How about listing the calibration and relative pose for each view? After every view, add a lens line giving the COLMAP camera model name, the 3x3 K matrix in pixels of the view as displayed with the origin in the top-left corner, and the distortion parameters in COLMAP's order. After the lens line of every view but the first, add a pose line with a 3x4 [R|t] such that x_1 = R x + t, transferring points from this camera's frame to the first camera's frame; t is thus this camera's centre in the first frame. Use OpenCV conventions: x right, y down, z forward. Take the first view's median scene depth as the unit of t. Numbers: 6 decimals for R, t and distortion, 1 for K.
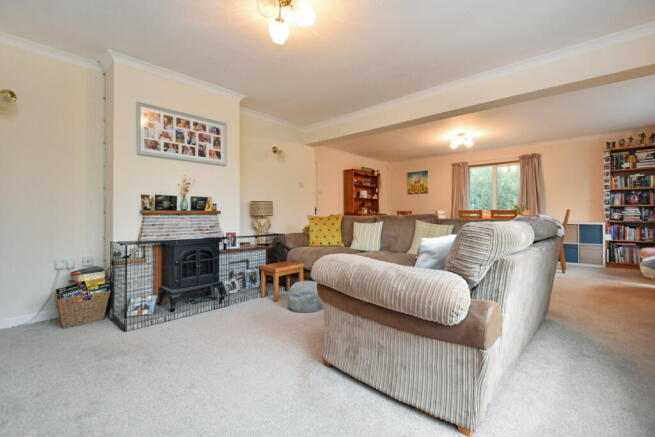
lens RADIAL K [[296.1, 0, 327.5], [0, 296.1, 218.5], [0, 0, 1]] dist [0.030644, -0.027251]
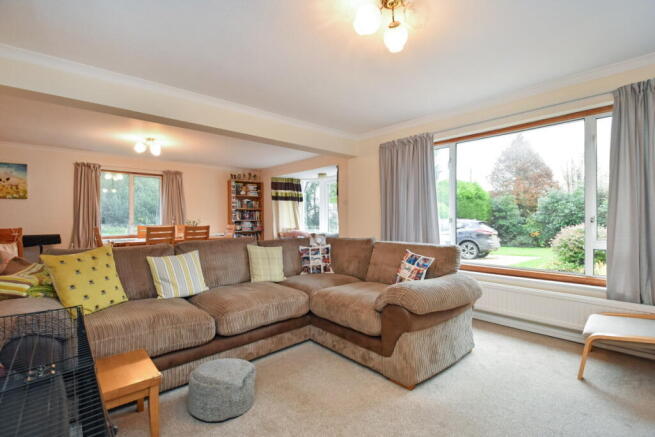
lens RADIAL K [[304.2, 0, 327.5], [0, 304.2, 218.5], [0, 0, 1]] dist [-0.001623, -0.000508]
pose [[0.084779, -0.005878, 0.996382, -0.474867], [0.016778, 0.999849, 0.004470, -0.056625], [-0.996259, 0.016338, 0.084865, 0.492062]]
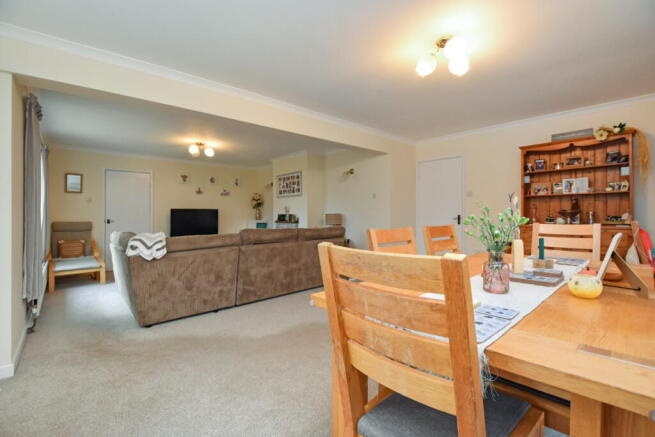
lens RADIAL K [[296.1, 0, 327.5], [0, 296.1, 218.5], [0, 0, 1]] dist [0.030644, -0.027251]
pose [[-0.048884, -0.013065, -0.998719, 1.417810], [-0.010281, 0.999868, -0.012577, -0.018317], [0.998752, 0.009653, -0.049012, 1.253071]]
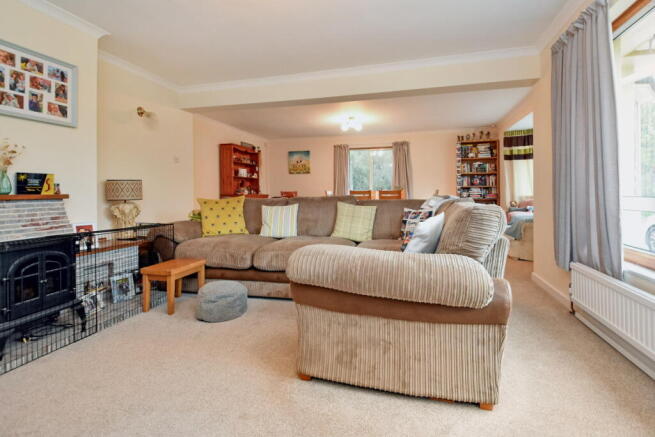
lens RADIAL K [[313.0, 0, 335.9], [0, 313.0, 196.1], [0, 0, 1]] dist [0.040224, -0.032670]
pose [[0.882582, -0.013665, 0.469960, -0.160557], [0.017107, 0.999849, -0.003053, -0.009138], [-0.469847, 0.010734, 0.882682, 0.081039]]
